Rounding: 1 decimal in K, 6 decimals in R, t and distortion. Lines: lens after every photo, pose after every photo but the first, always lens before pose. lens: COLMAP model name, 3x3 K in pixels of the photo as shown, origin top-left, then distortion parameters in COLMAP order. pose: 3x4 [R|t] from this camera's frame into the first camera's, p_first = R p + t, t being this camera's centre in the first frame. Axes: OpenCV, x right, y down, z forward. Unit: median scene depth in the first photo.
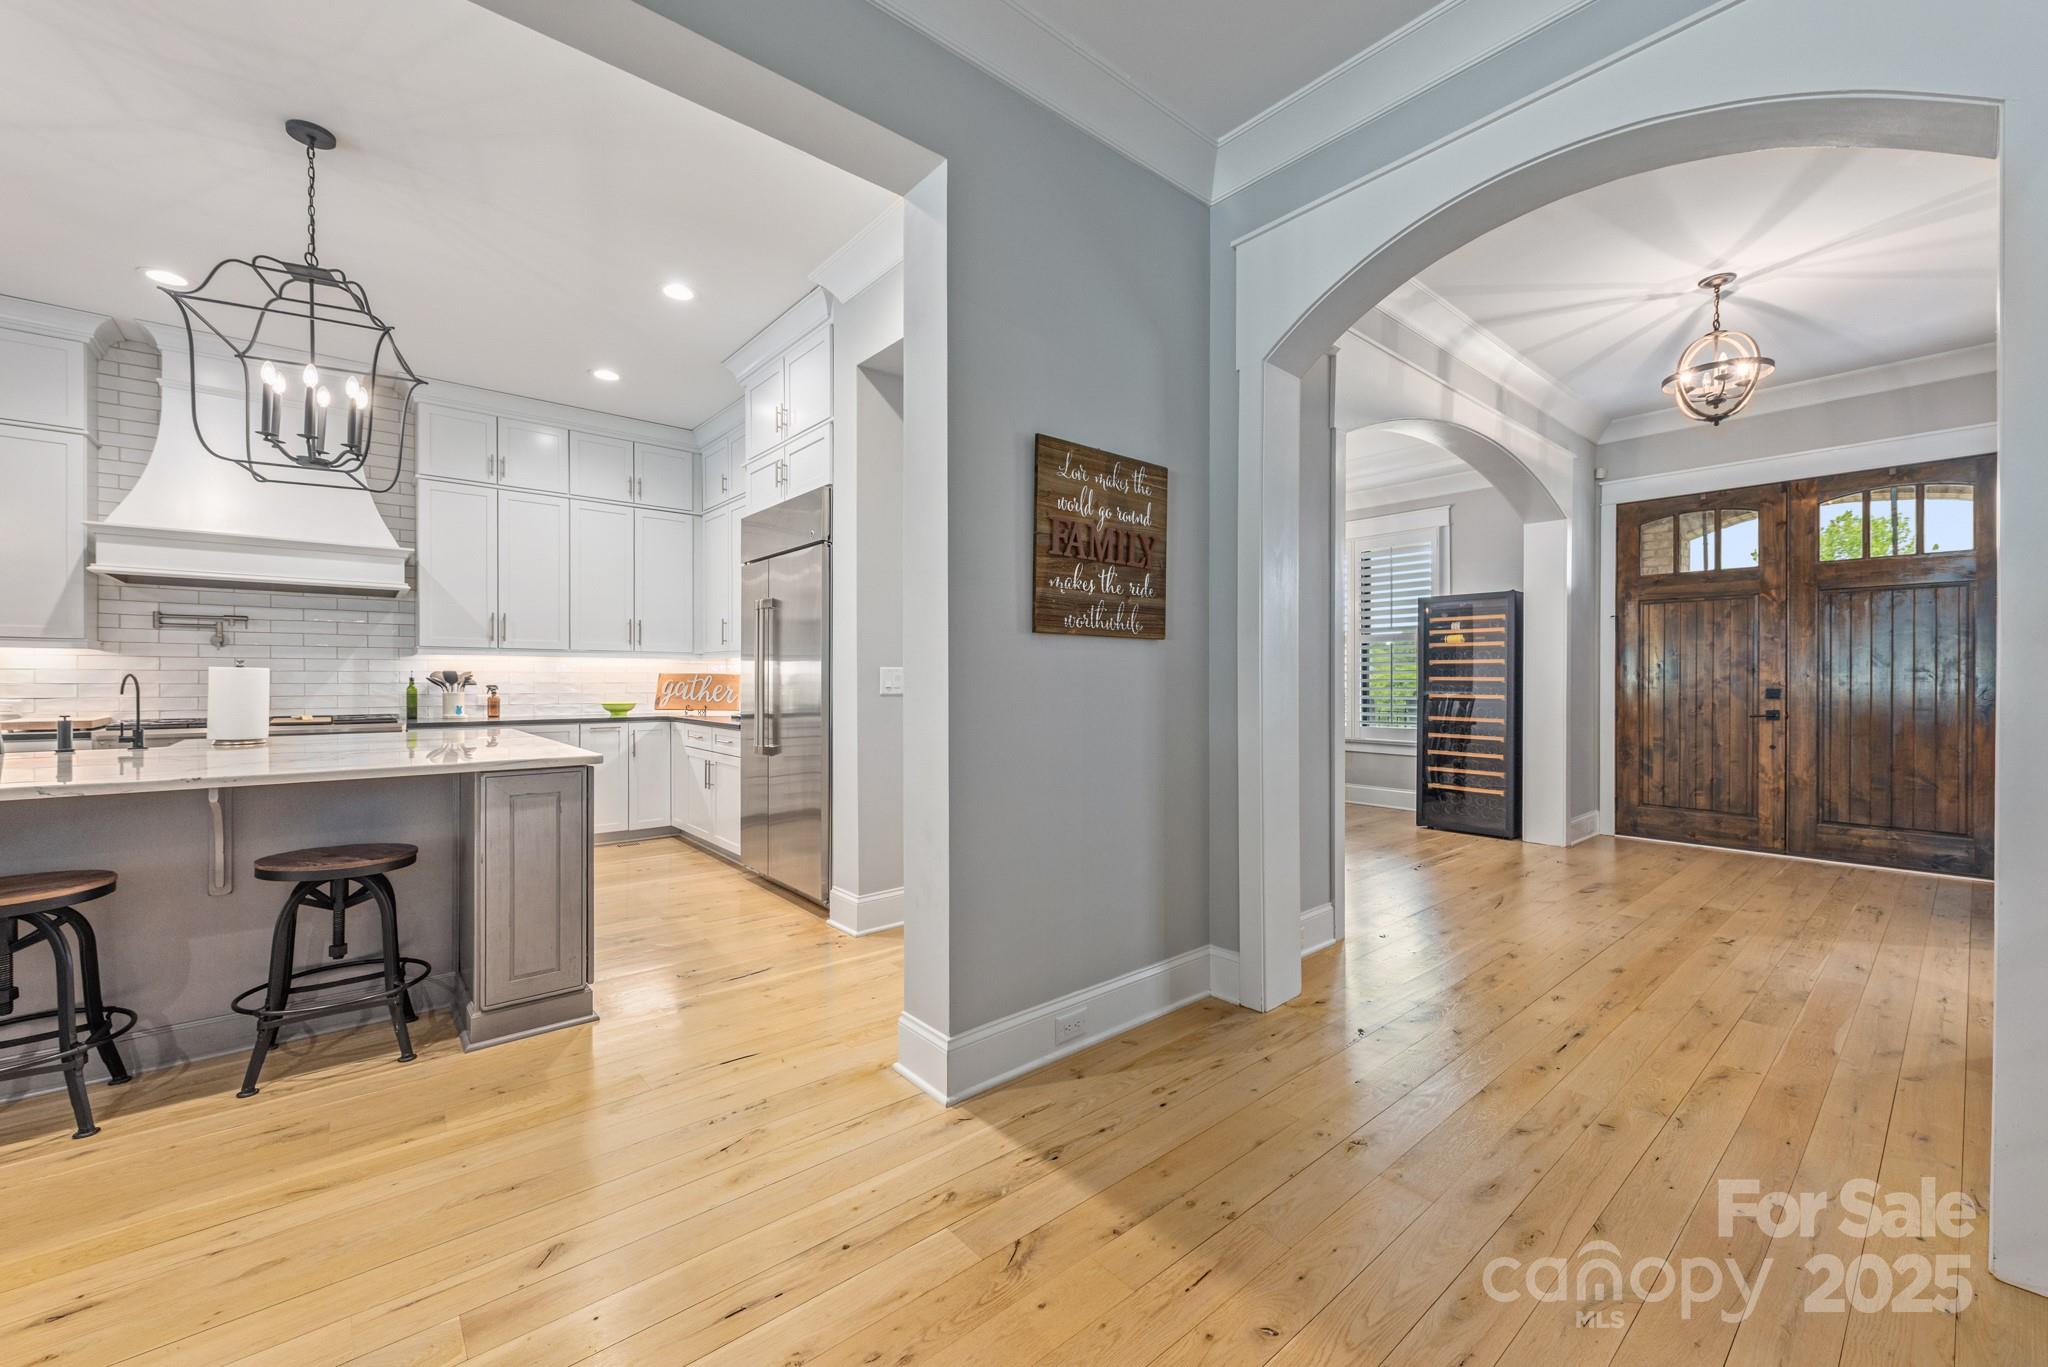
lens RADIAL K [[804.1, 0, 1024.2], [0, 804.1, 684.9], [0, 0, 1]] dist [0.009494, -0.002141]
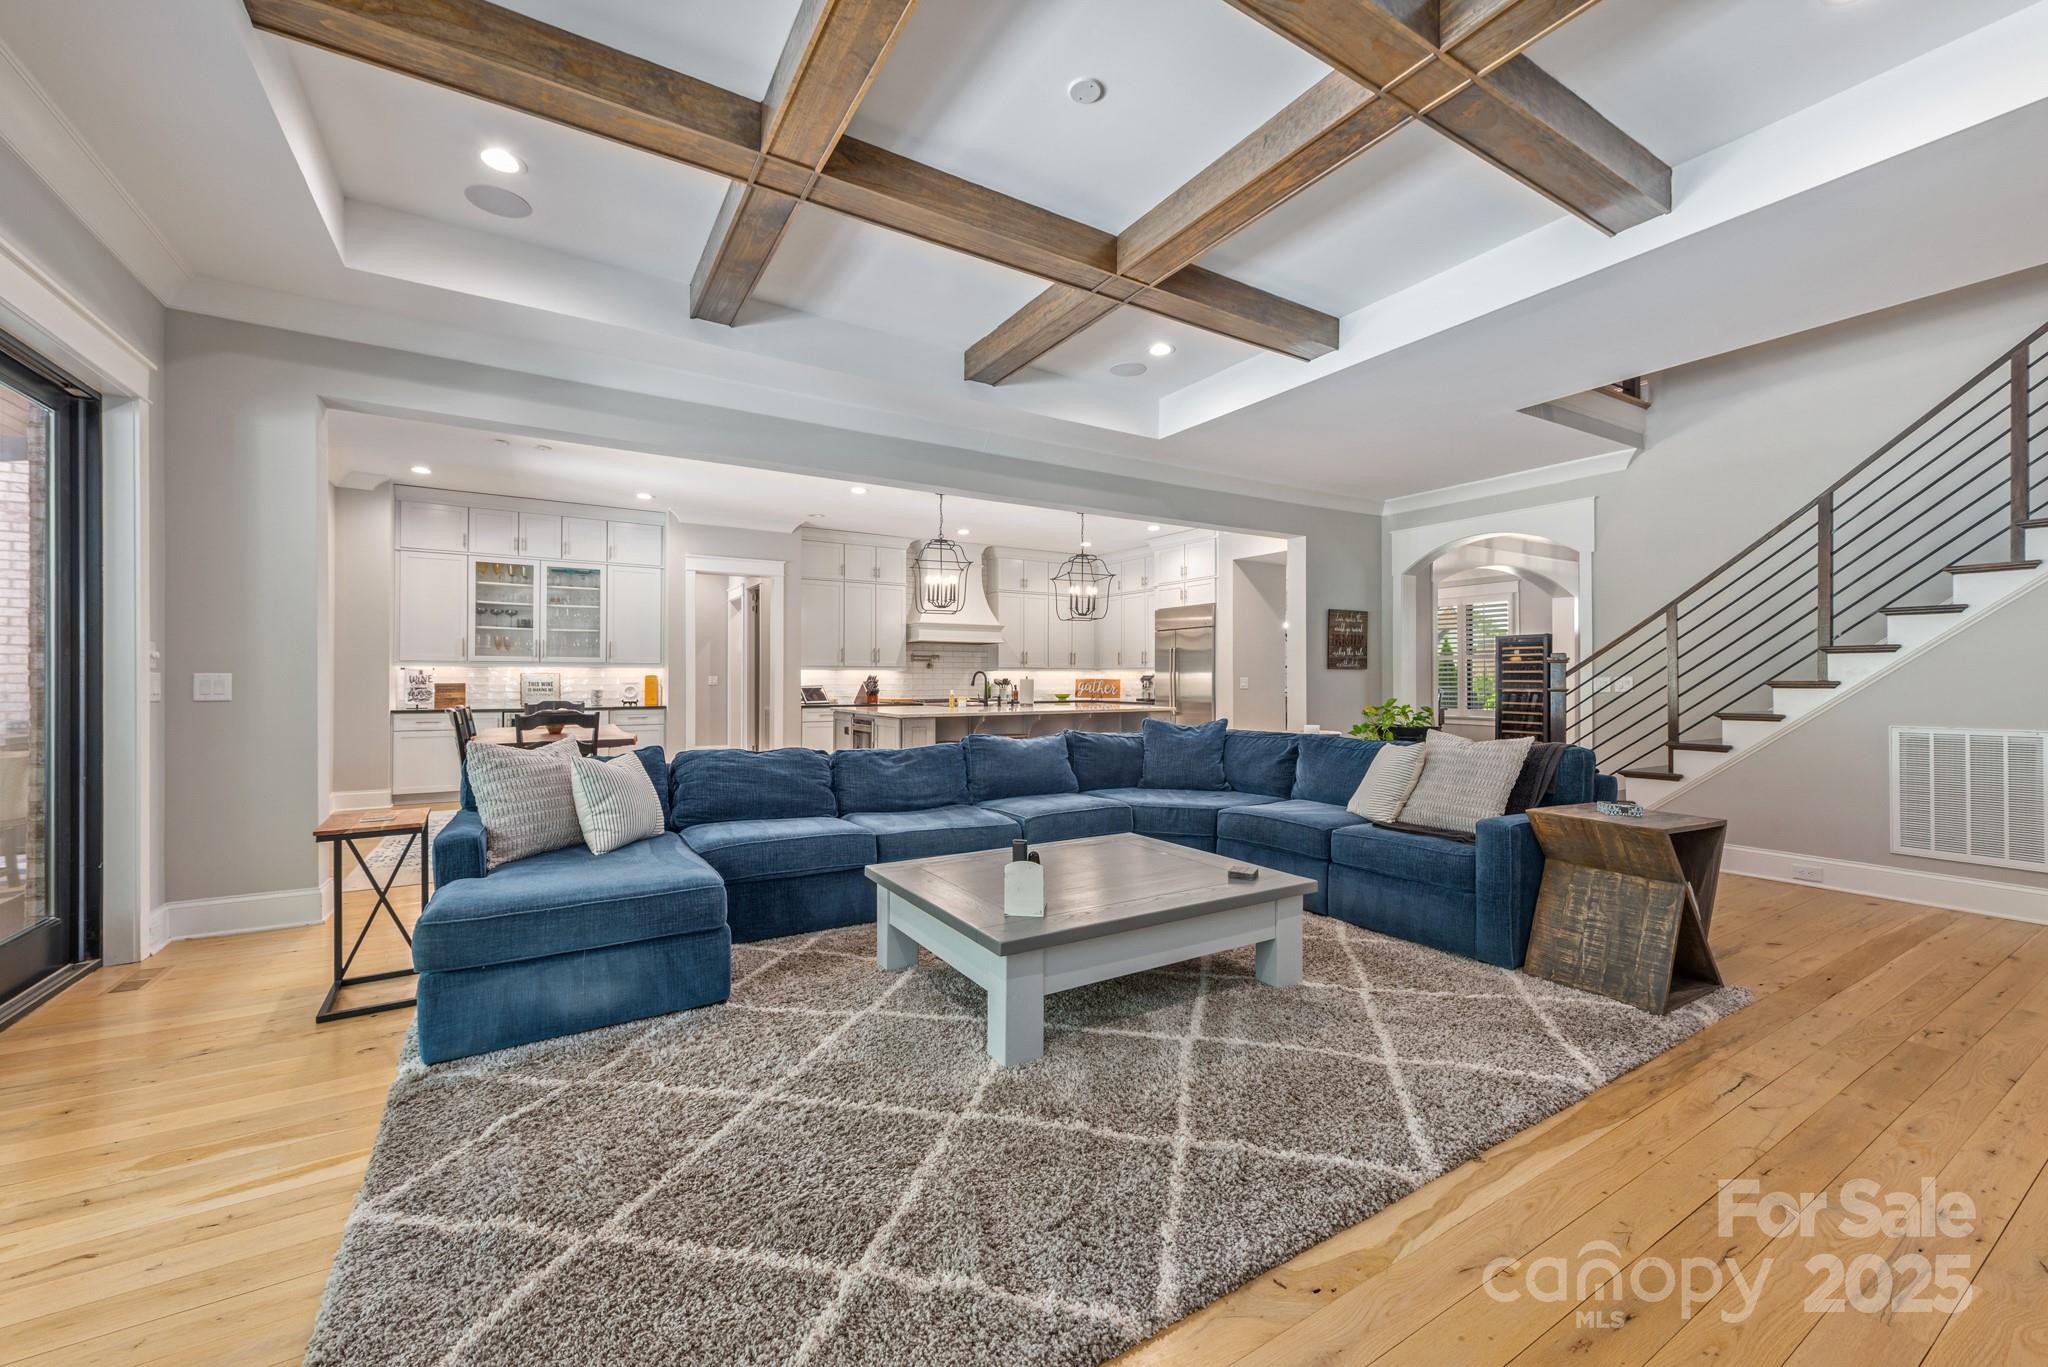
lens RADIAL K [[804.1, 0, 1021.5], [0, 804.1, 678.6], [0, 0, 1]] dist [0.009494, -0.002141]
pose [[0.987198, -0.001599, -0.159493, -0.423581], [0.000553, 0.999978, -0.006599, -0.001815], [0.159500, 0.006426, 0.987177, -1.485912]]
